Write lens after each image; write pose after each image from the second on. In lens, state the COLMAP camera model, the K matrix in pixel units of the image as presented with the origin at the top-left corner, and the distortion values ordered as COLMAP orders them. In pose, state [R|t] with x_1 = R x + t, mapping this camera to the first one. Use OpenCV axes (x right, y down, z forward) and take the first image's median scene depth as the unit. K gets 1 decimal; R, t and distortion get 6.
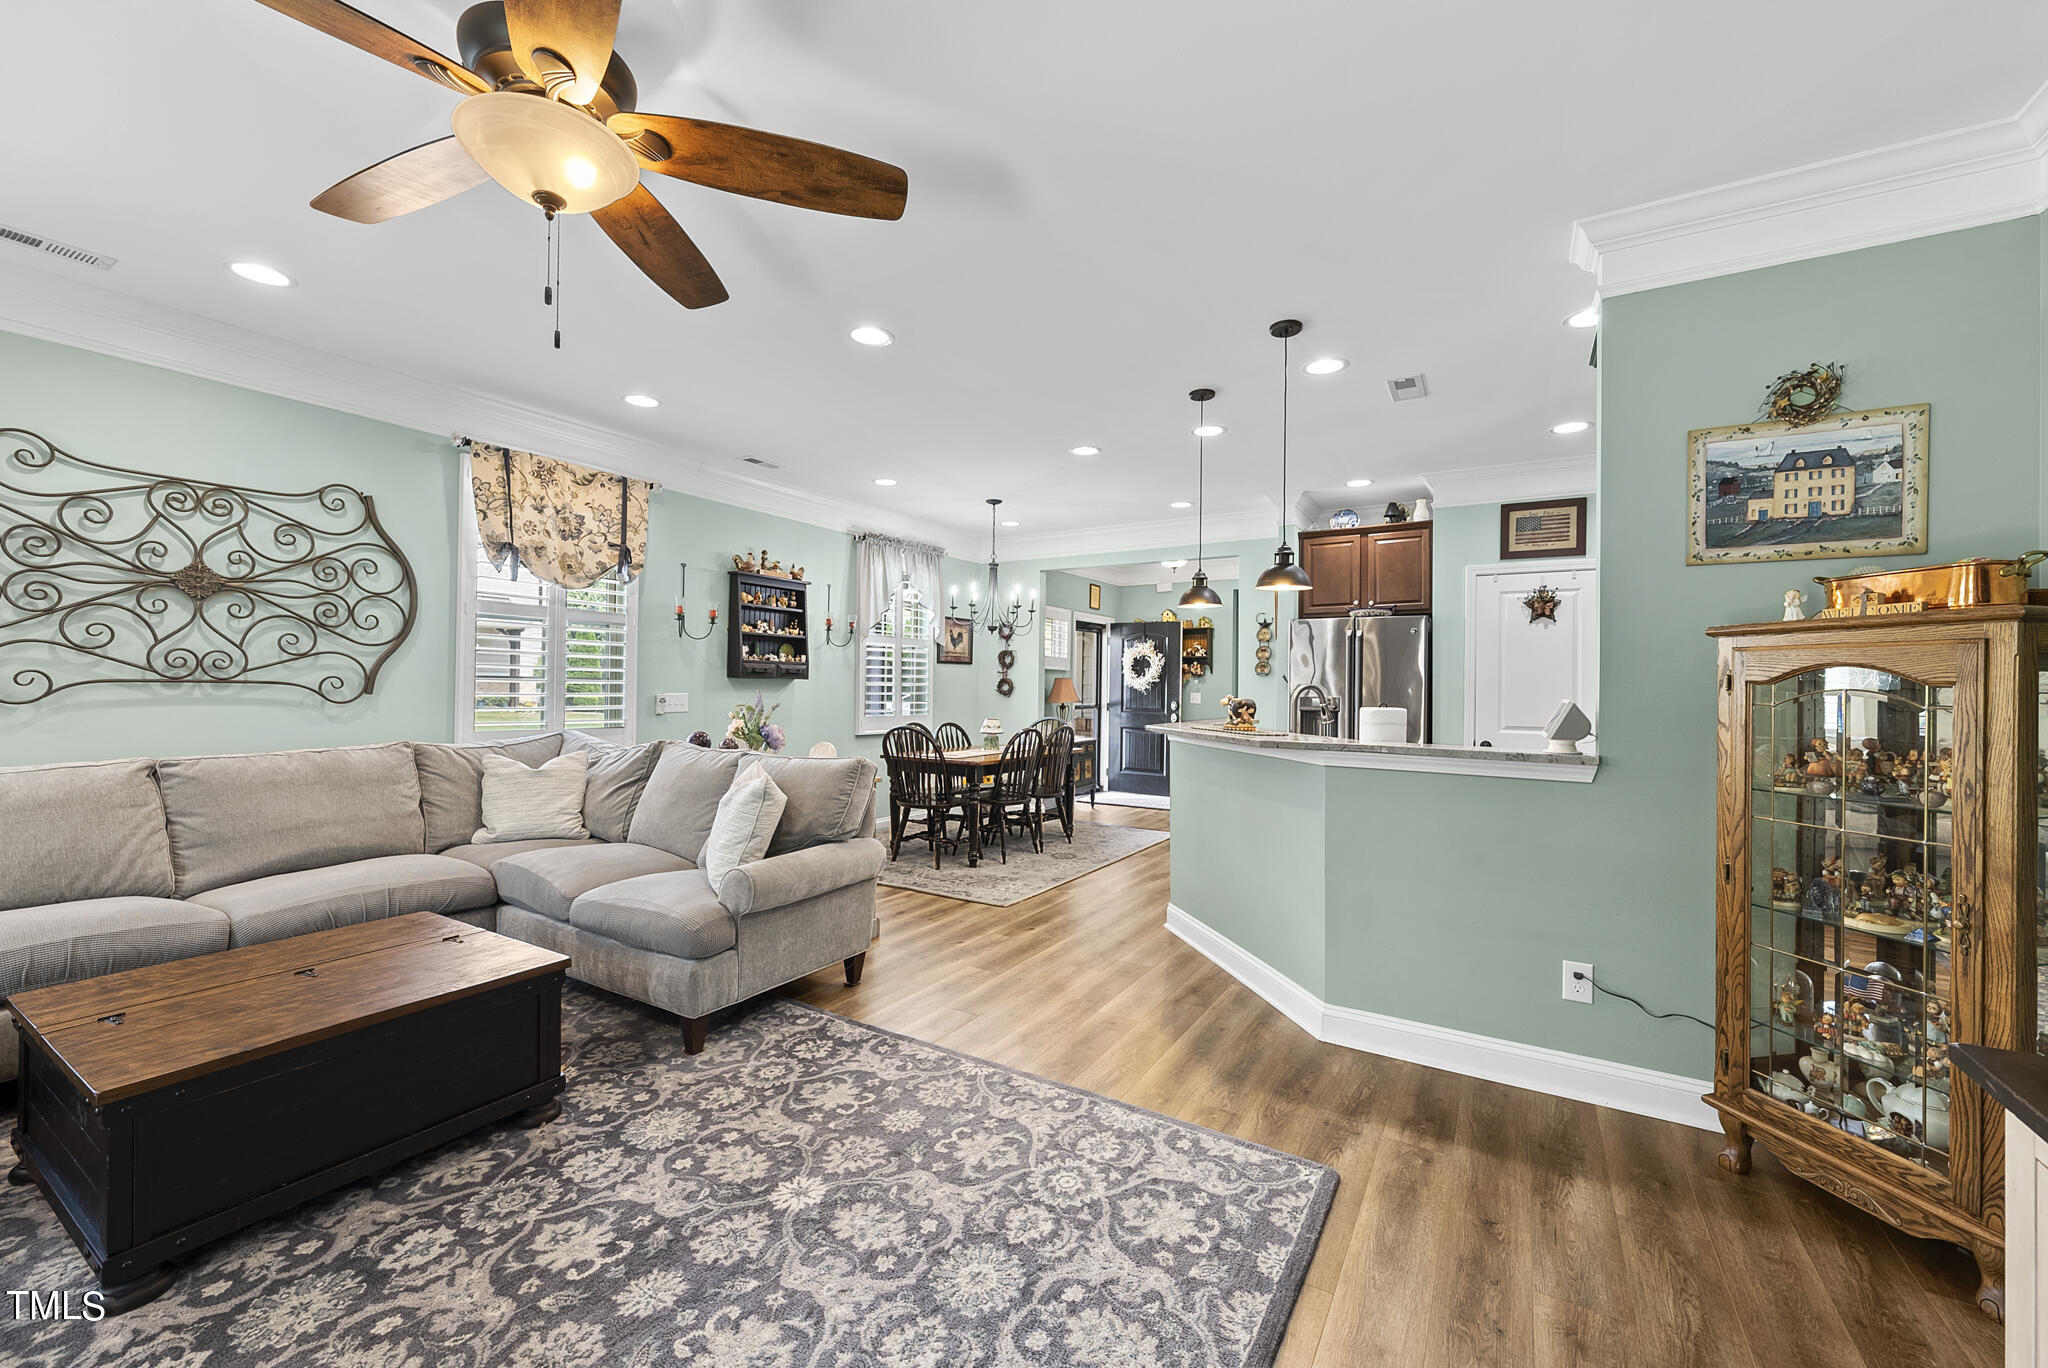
lens RADIAL K [[802.5, 0, 1032.0], [0, 802.5, 683.3], [0, 0, 1]] dist [-0.005006, 0.000140]
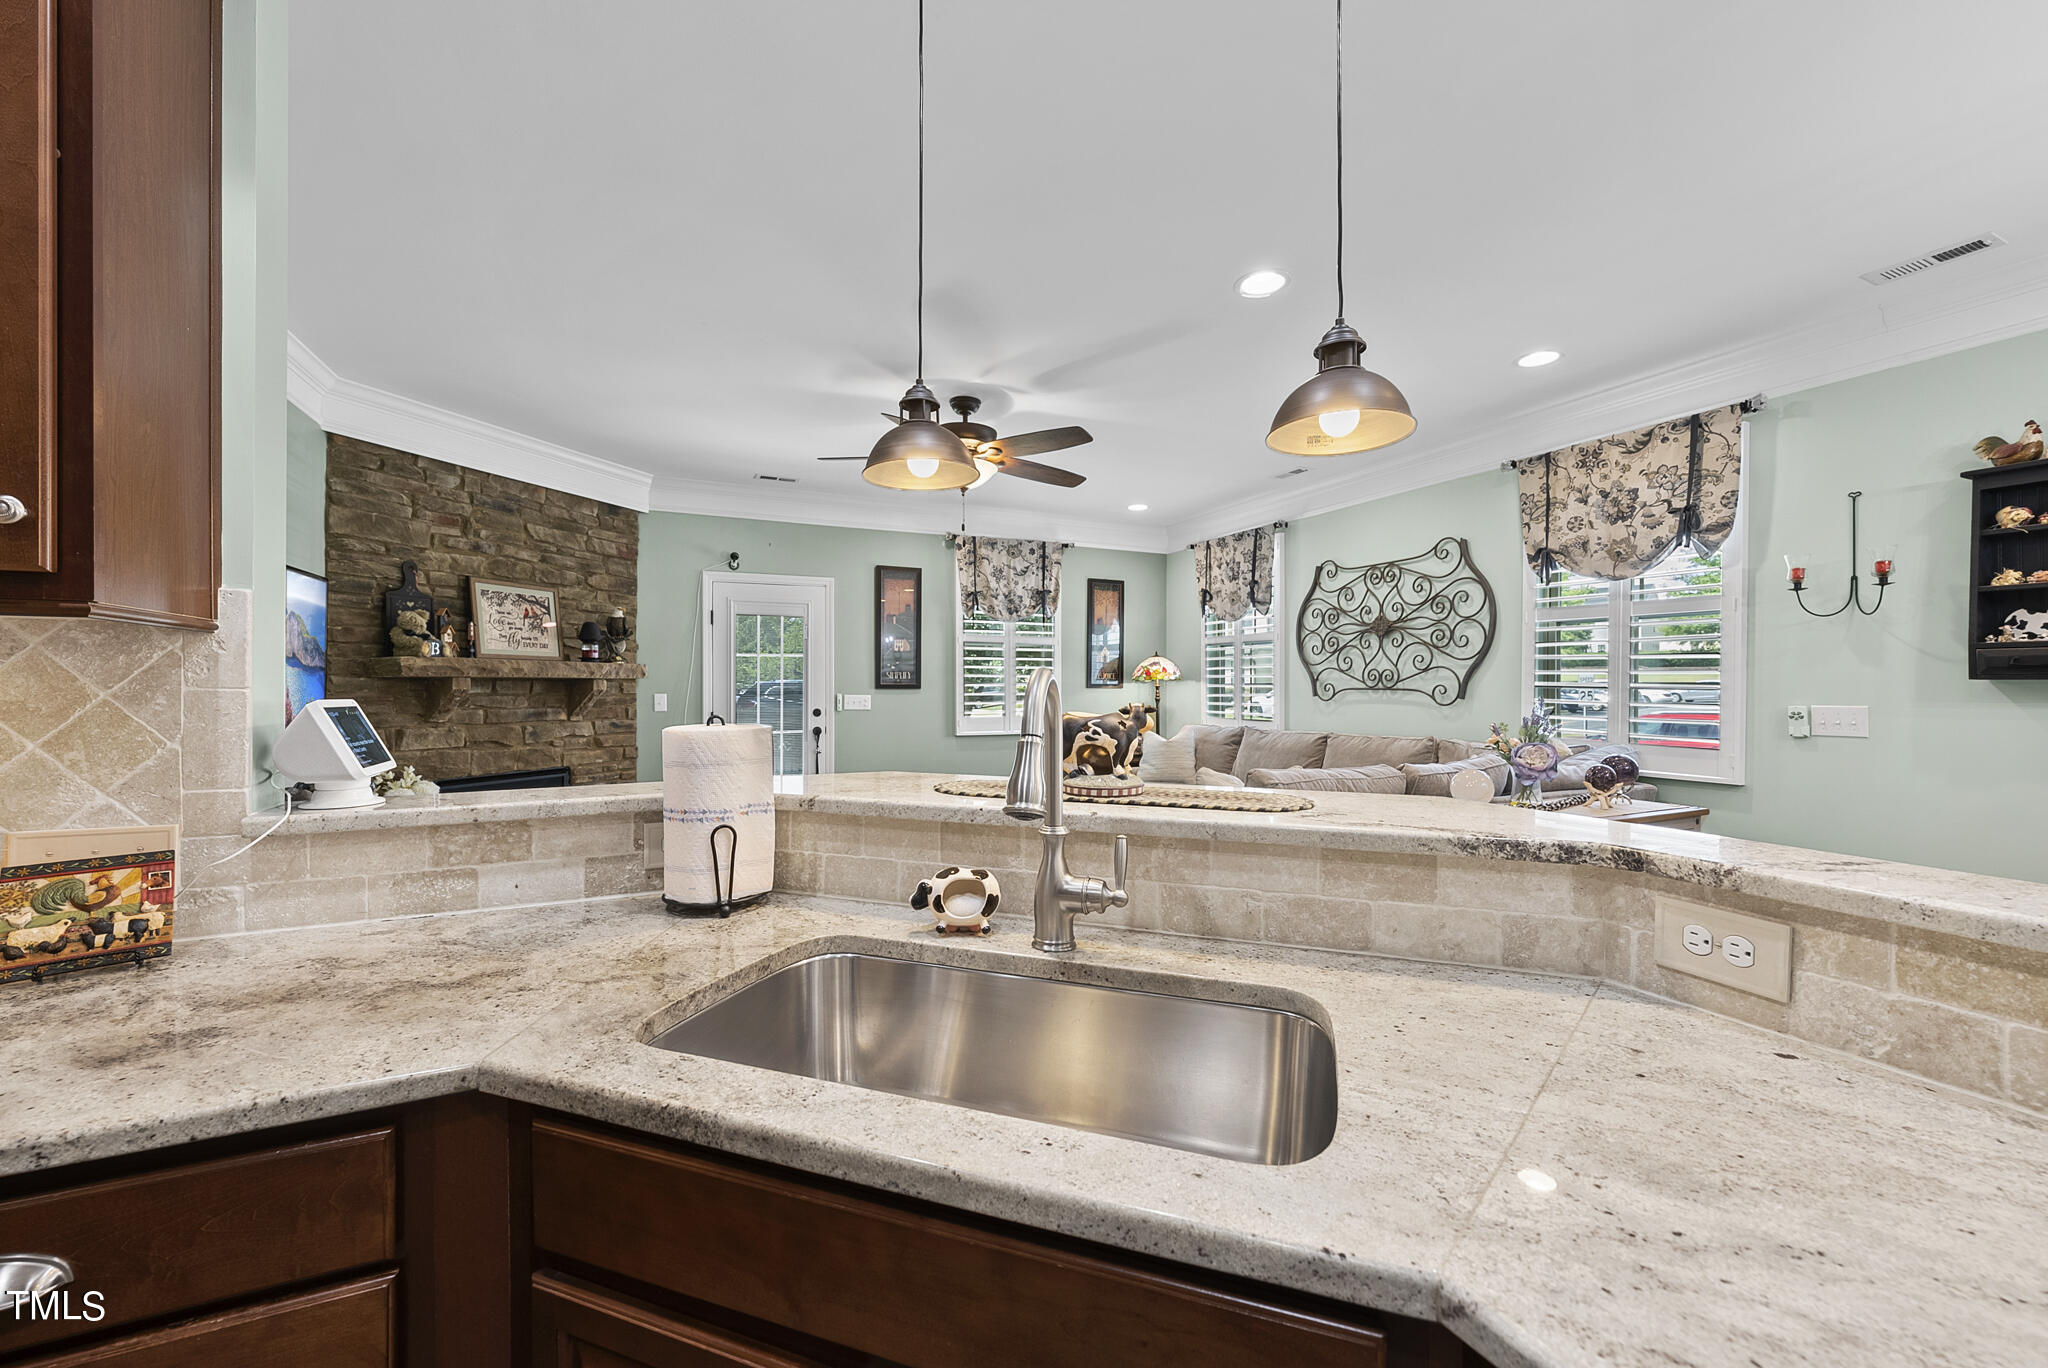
lens RADIAL K [[802.5, 0, 1022.6], [0, 802.5, 683.6], [0, 0, 1]] dist [-0.005006, 0.000140]
pose [[-0.568750, -0.014280, -0.822386, 0.591482], [-0.005798, 0.999894, -0.013353, 0.009984], [0.822490, -0.002826, -0.568773, 1.163739]]
